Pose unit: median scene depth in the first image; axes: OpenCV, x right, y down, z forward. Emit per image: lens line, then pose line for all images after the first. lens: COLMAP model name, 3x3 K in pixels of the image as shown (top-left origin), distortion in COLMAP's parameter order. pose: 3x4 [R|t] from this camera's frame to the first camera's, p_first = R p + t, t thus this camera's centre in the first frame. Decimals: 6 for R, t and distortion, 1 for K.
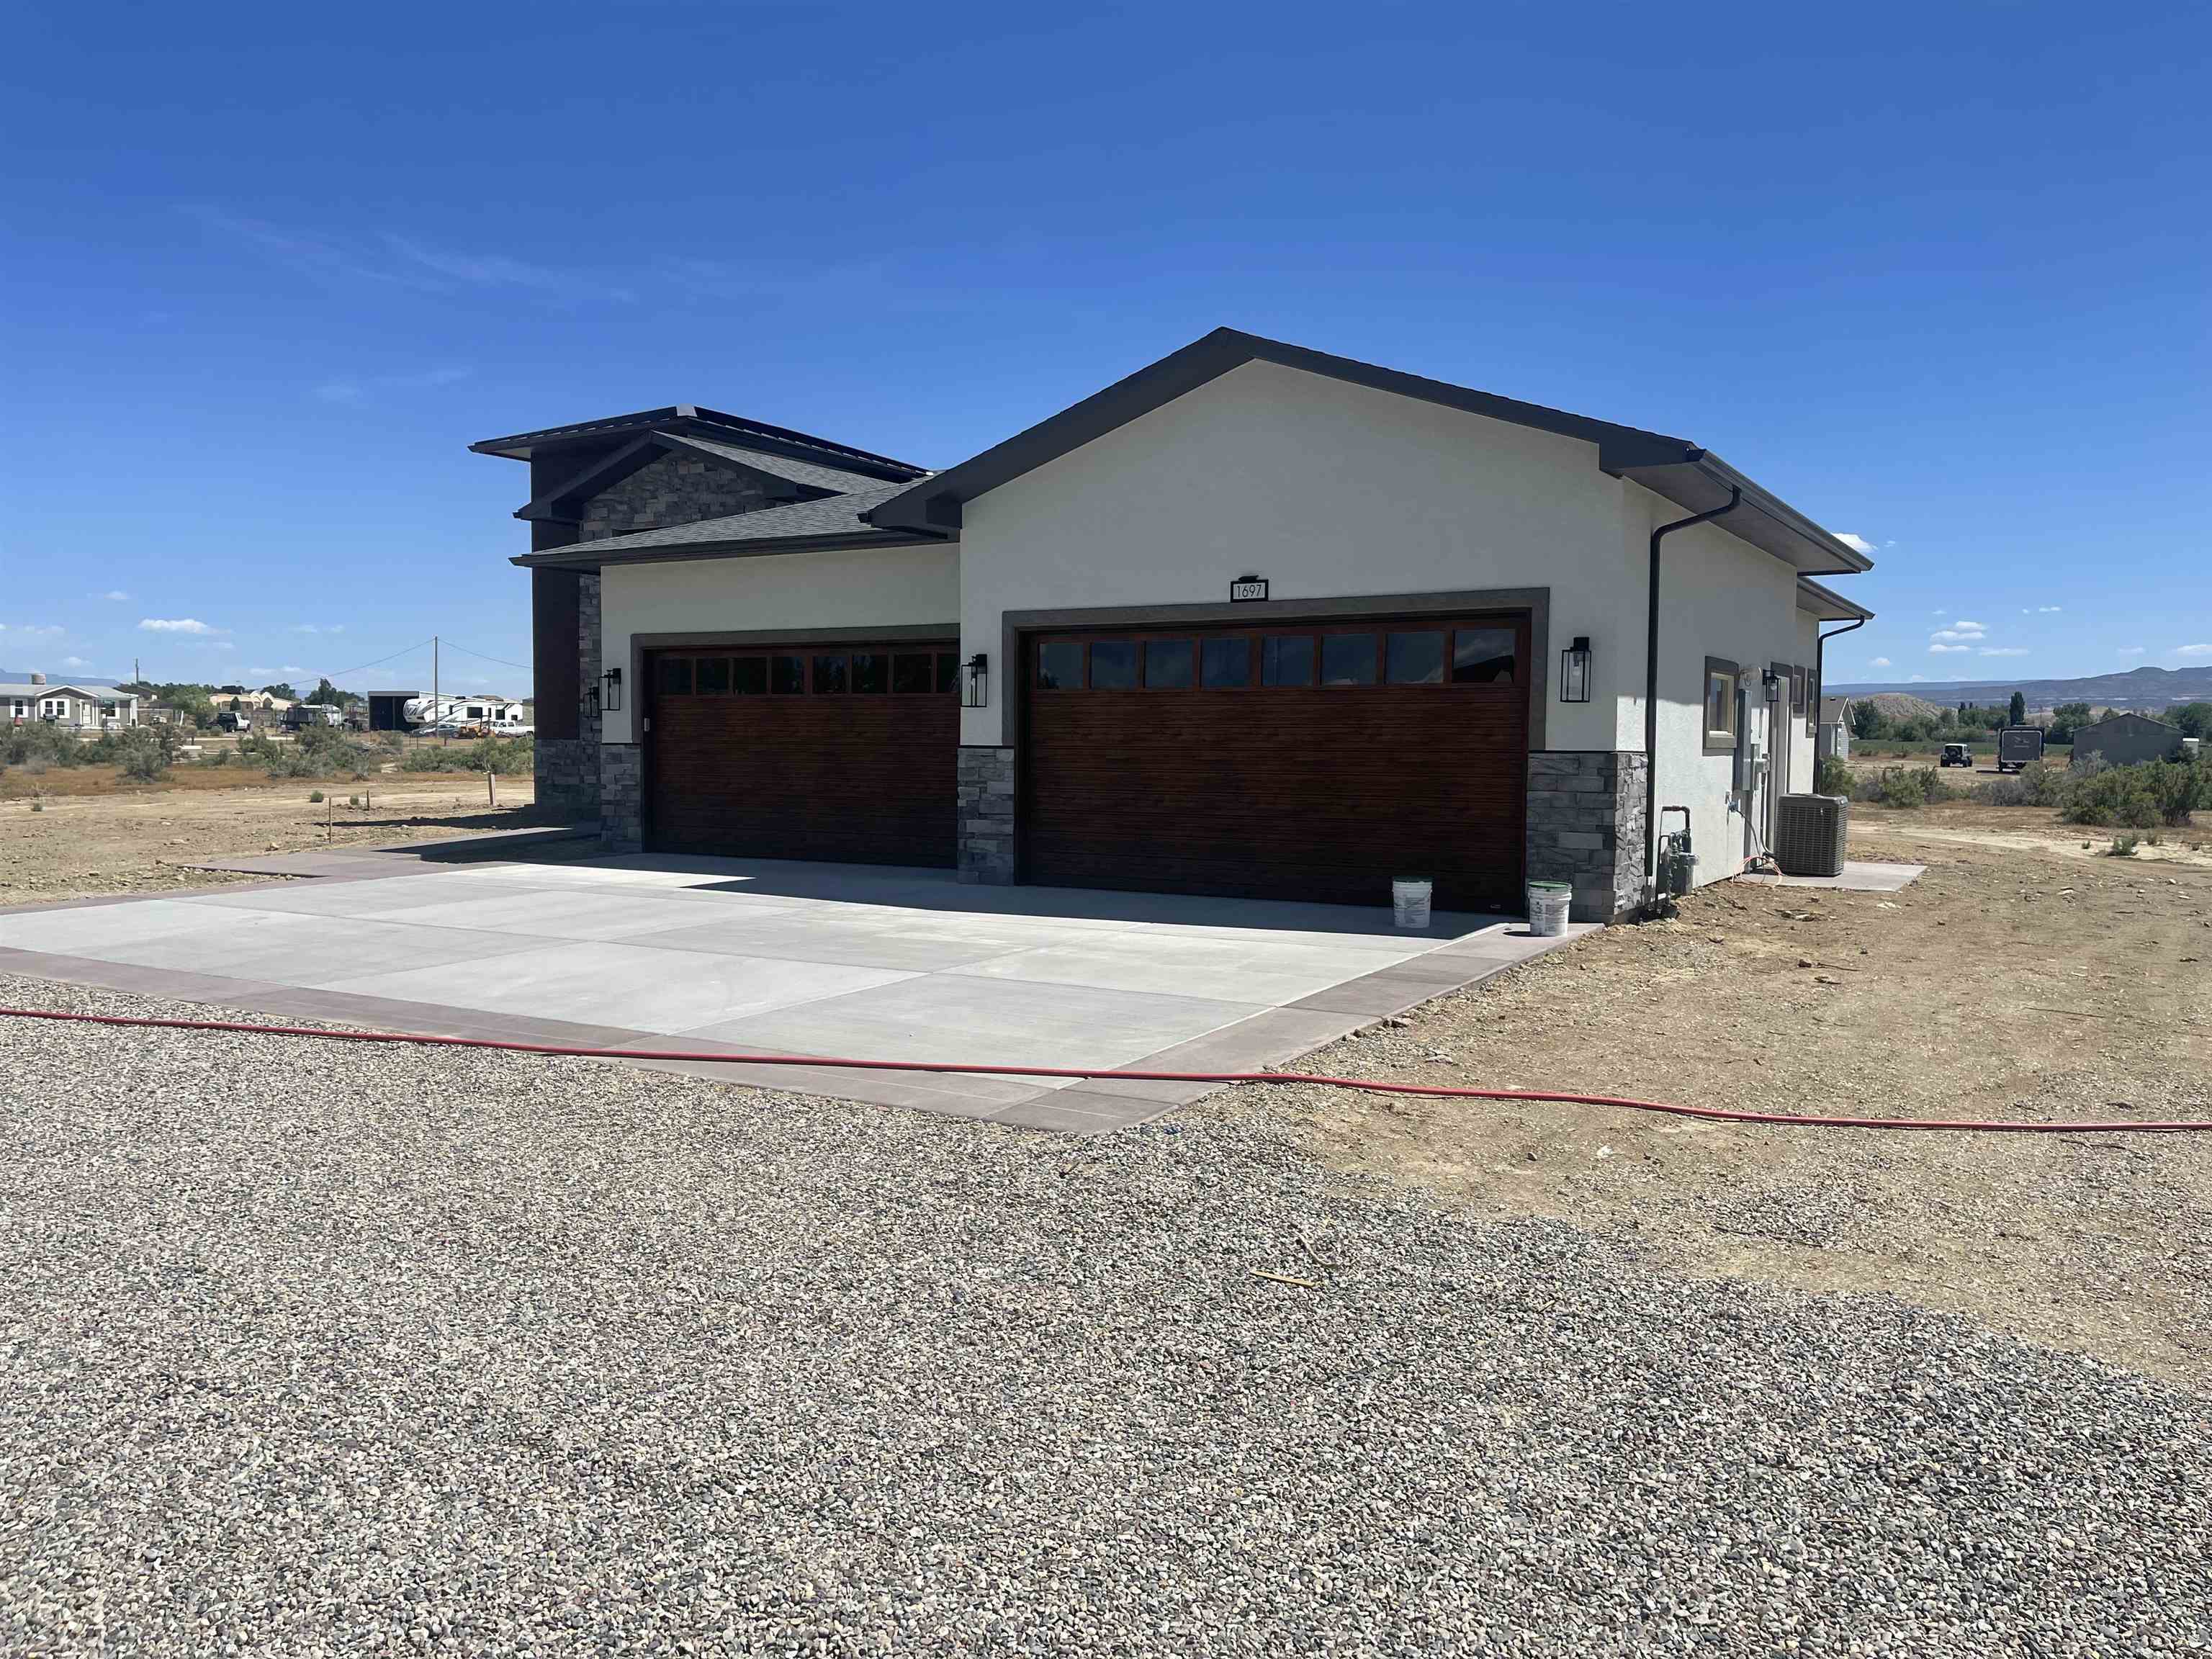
lens RADIAL K [[1652.9, 0, 1133.5], [0, 1652.9, 831.3], [0, 0, 1]] dist [0.050725, -0.068213]
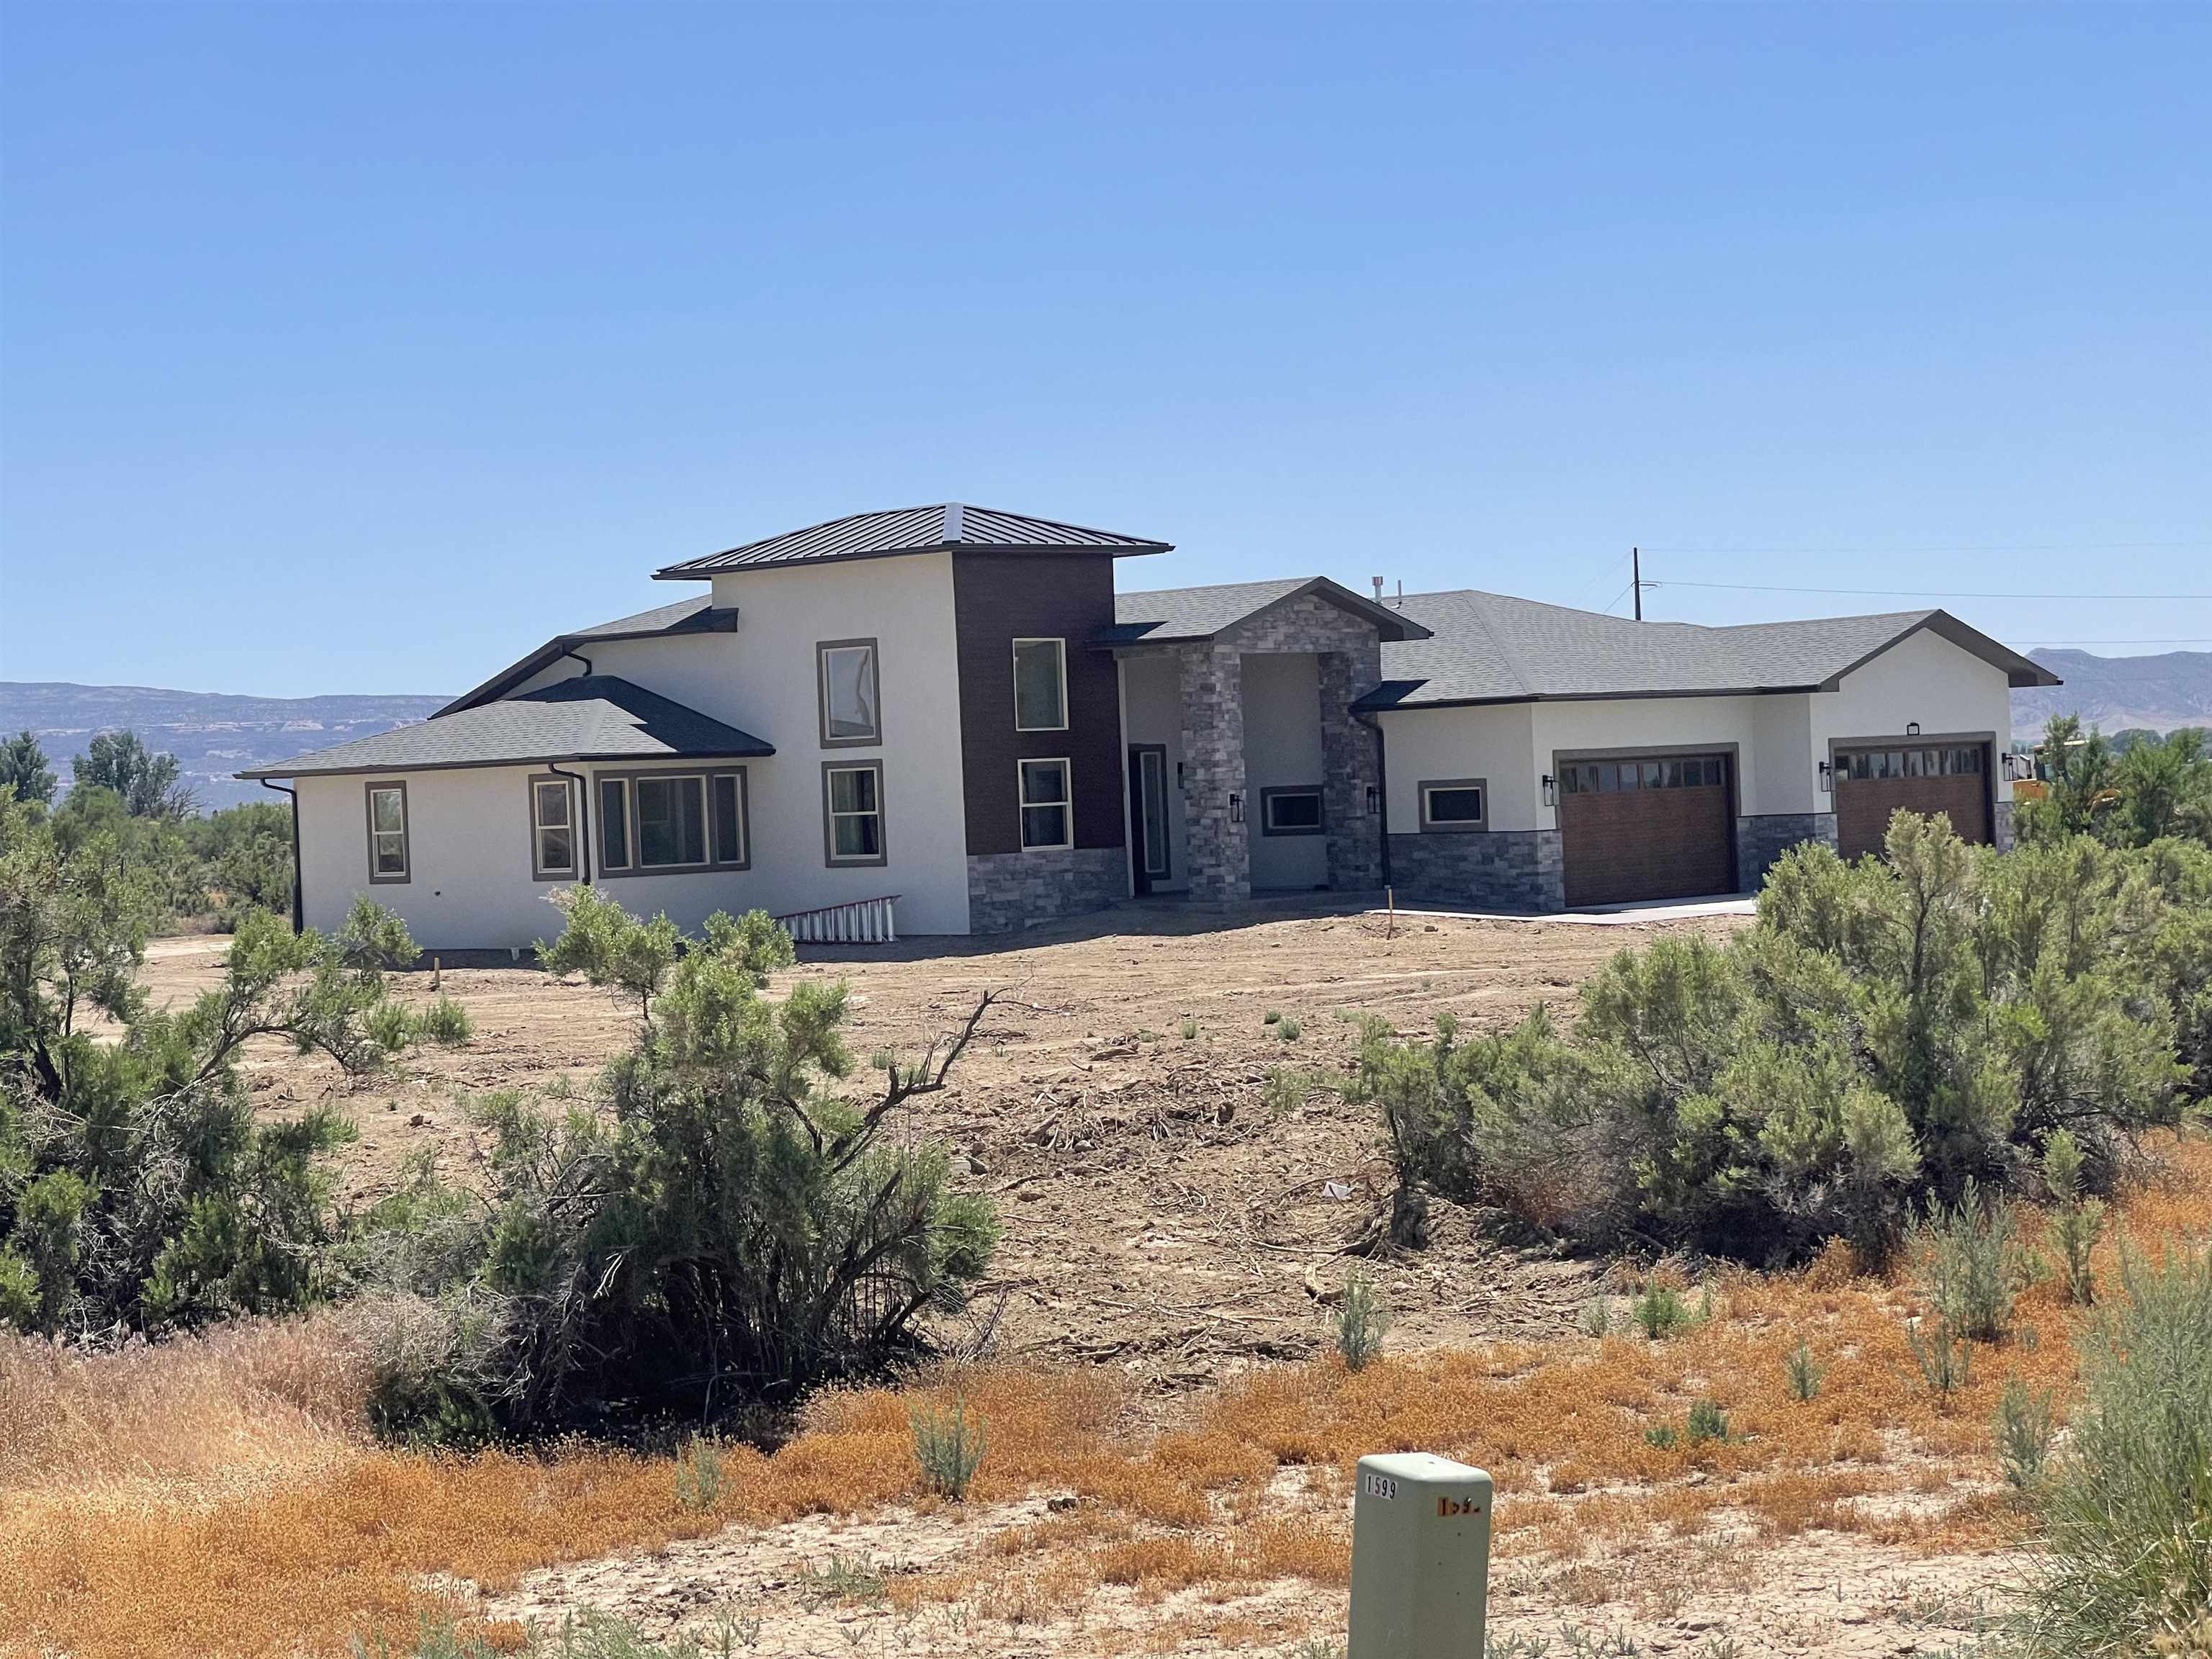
lens RADIAL K [[3995.9, 0, 1106.0], [0, 3995.9, 829.5], [0, 0, 1]] dist [0.248508, 0.003473]
pose [[0.248933, -0.026181, 0.968167, -4.495580], [0.099967, 0.994990, 0.001203, -0.116816], [-0.963348, 0.096486, 0.250303, 0.656569]]
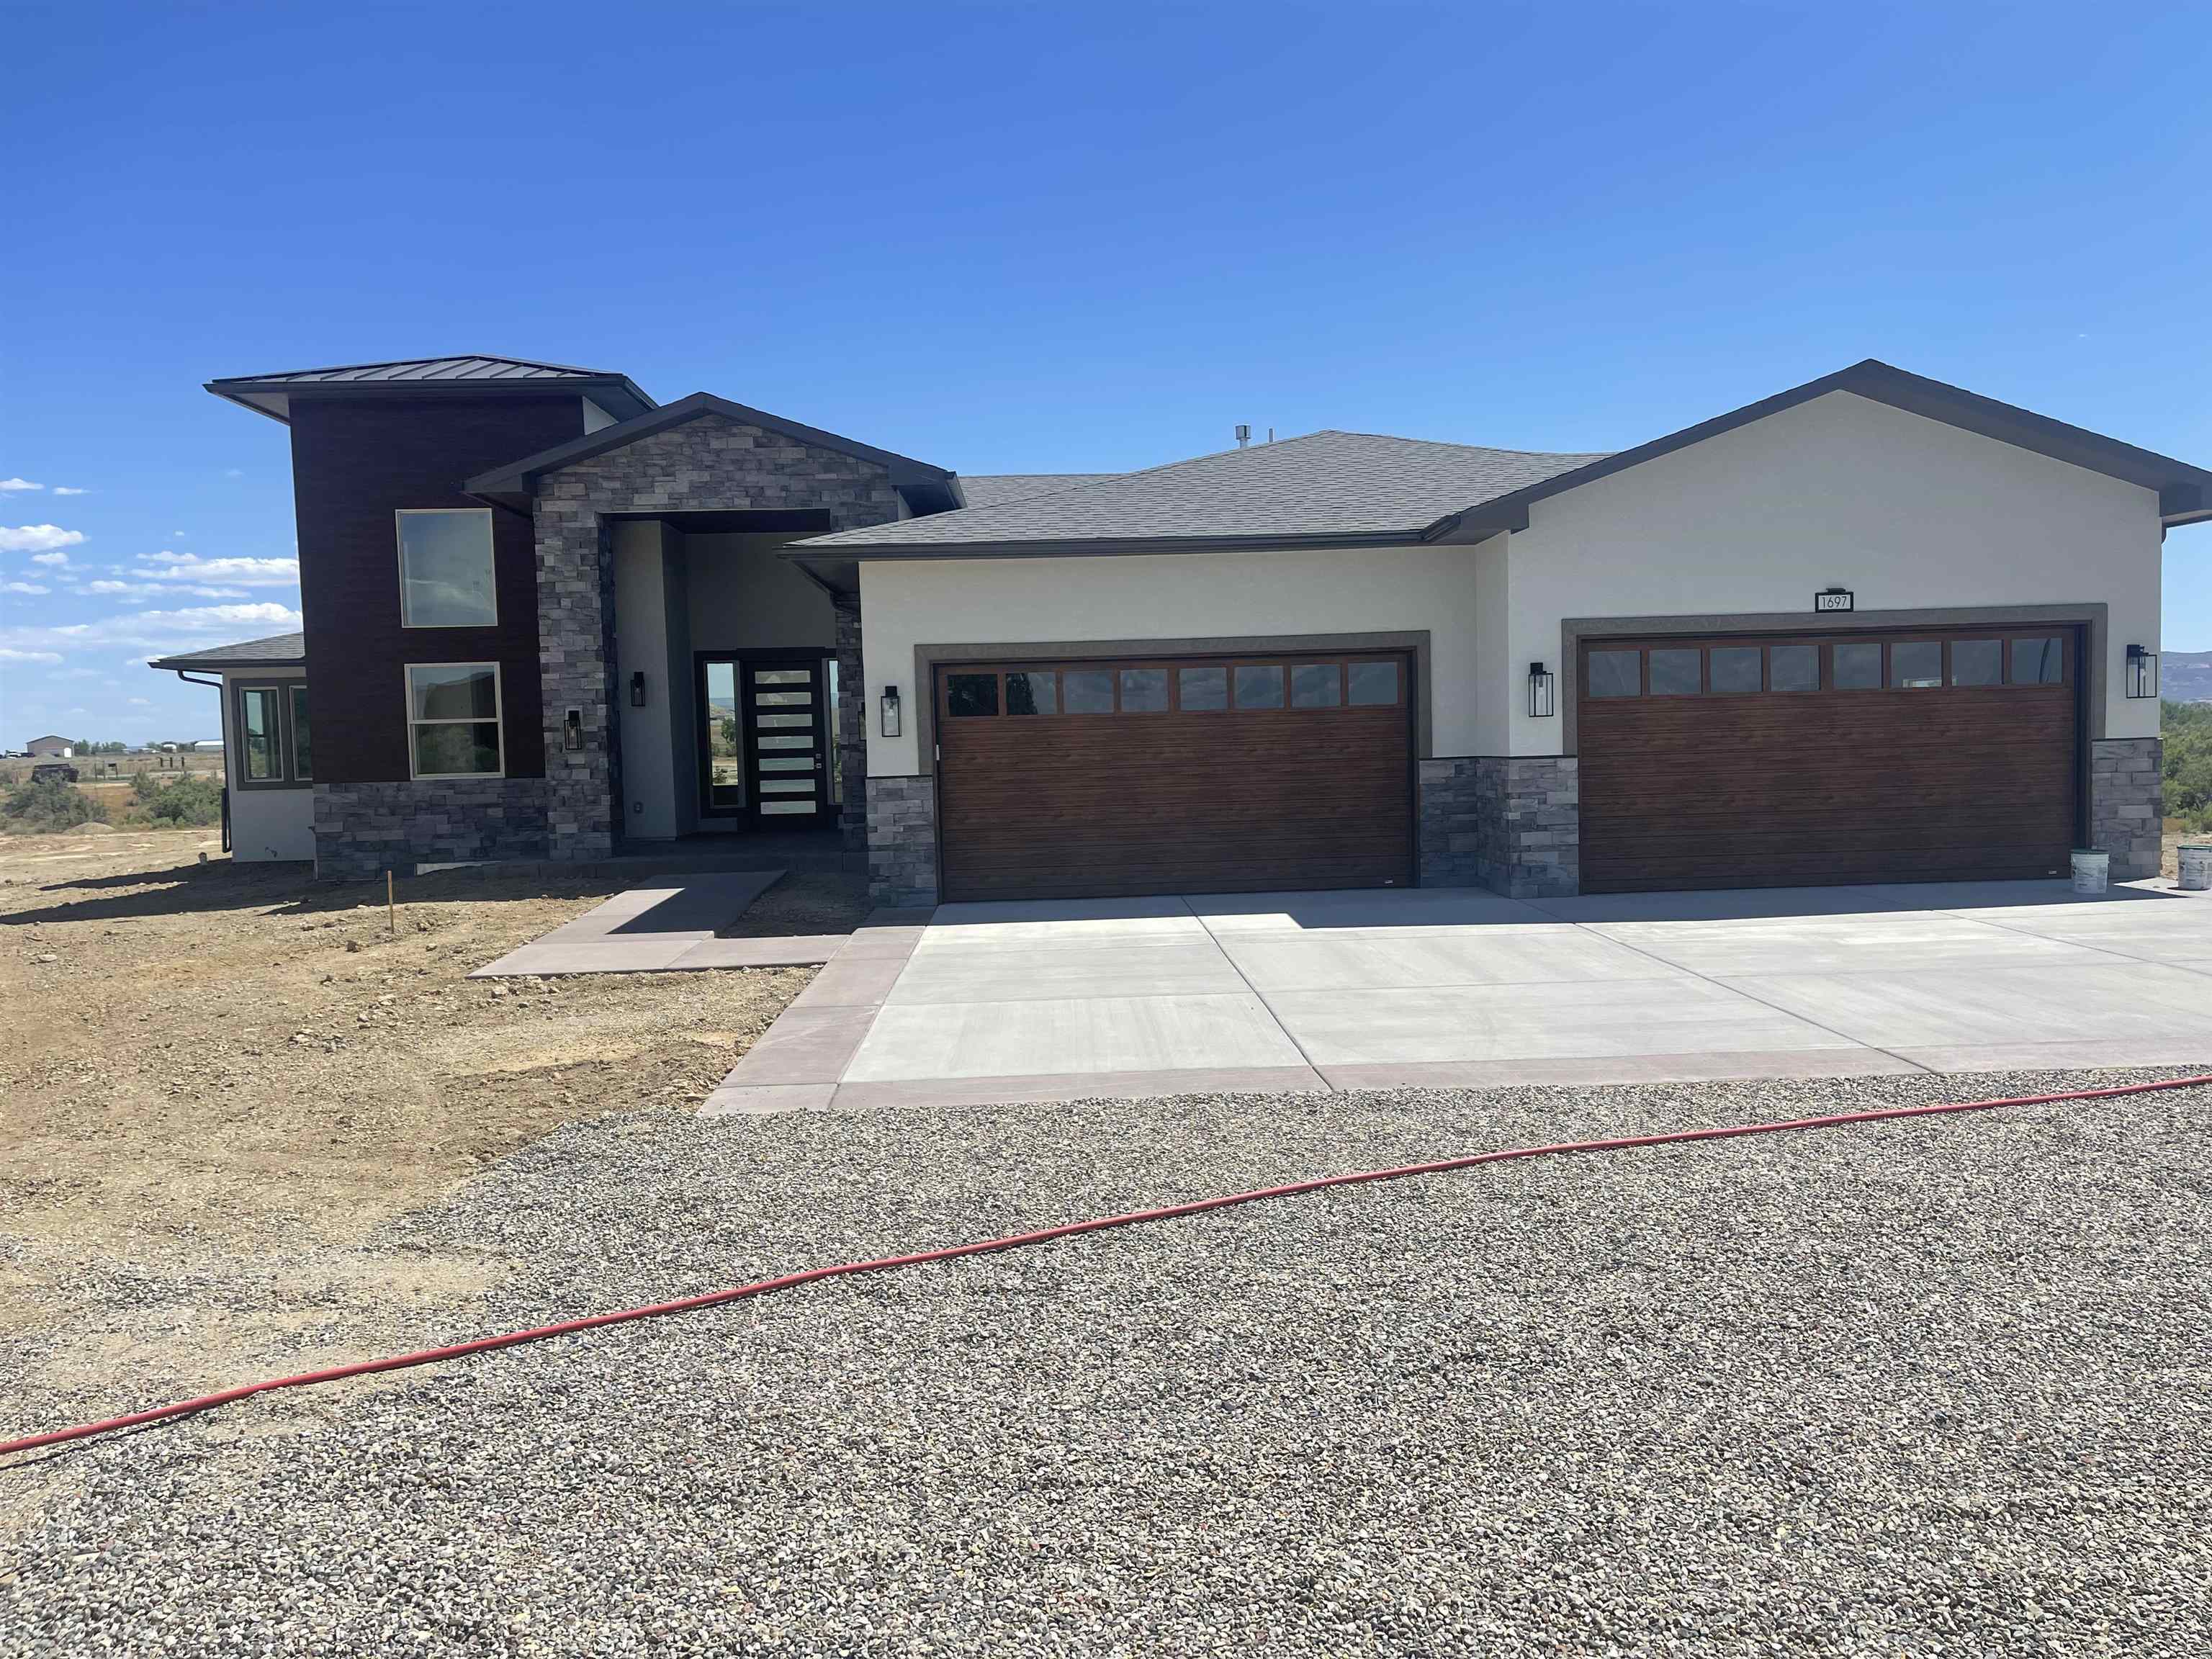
lens RADIAL K [[1652.9, 0, 1133.5], [0, 1652.9, 831.3], [0, 0, 1]] dist [0.050725, -0.068213]
pose [[0.835911, -0.060943, 0.545471, -0.828842], [0.064761, 0.997826, 0.012239, -0.034855], [-0.545031, 0.025094, 0.838040, 0.307942]]
